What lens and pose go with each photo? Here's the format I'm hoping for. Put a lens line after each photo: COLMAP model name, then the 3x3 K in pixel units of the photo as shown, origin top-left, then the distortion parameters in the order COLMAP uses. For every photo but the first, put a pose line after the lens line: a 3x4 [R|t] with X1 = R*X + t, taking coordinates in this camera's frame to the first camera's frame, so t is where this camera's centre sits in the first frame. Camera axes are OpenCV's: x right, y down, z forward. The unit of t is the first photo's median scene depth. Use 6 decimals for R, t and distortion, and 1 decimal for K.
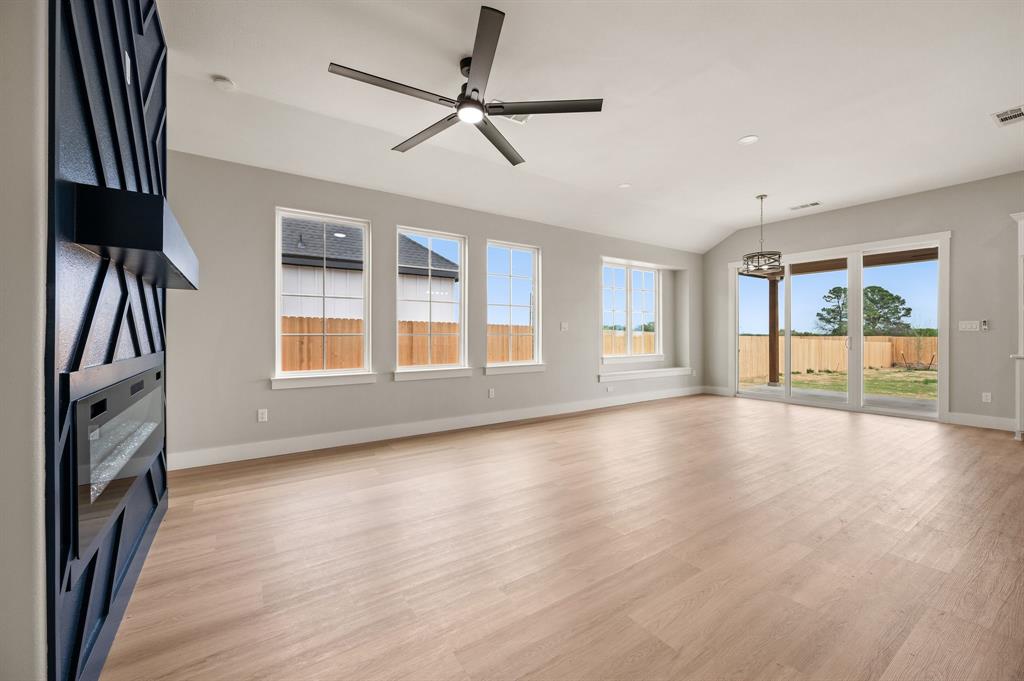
lens RADIAL K [[404.4, 0, 512.5], [0, 404.4, 339.0], [0, 0, 1]] dist [0.000543, 0.000167]
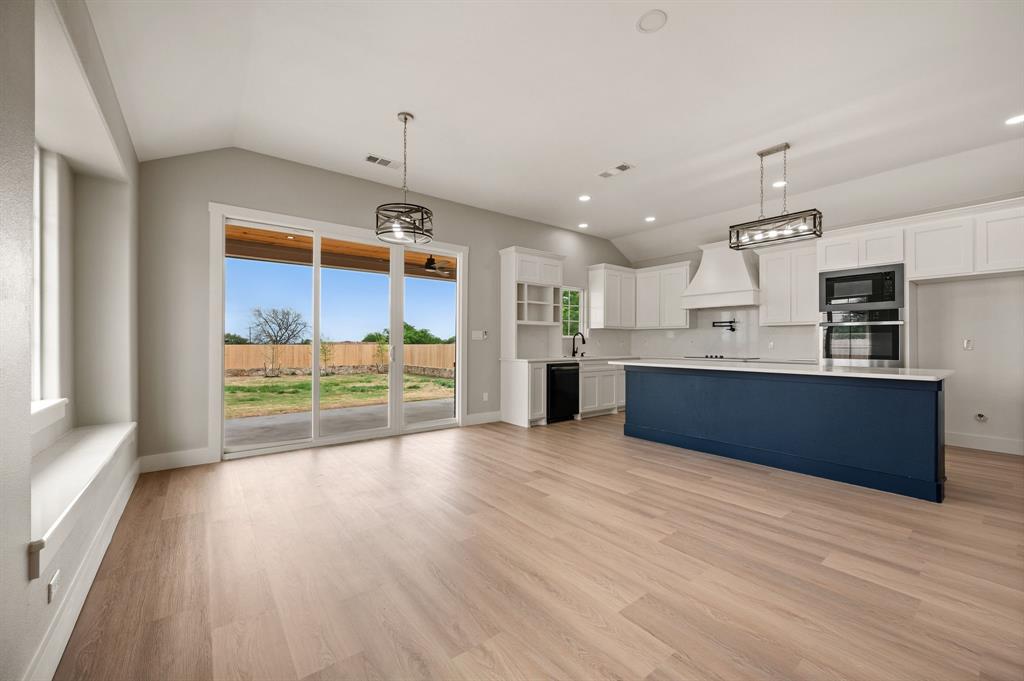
lens RADIAL K [[404.4, 0, 505.1], [0, 404.4, 340.8], [0, 0, 1]] dist [0.000543, 0.000167]
pose [[-0.058757, -0.003585, 0.998266, 0.013632], [0.001596, 0.999992, 0.003685, -0.020254], [-0.998271, 0.001809, -0.058750, 0.932334]]
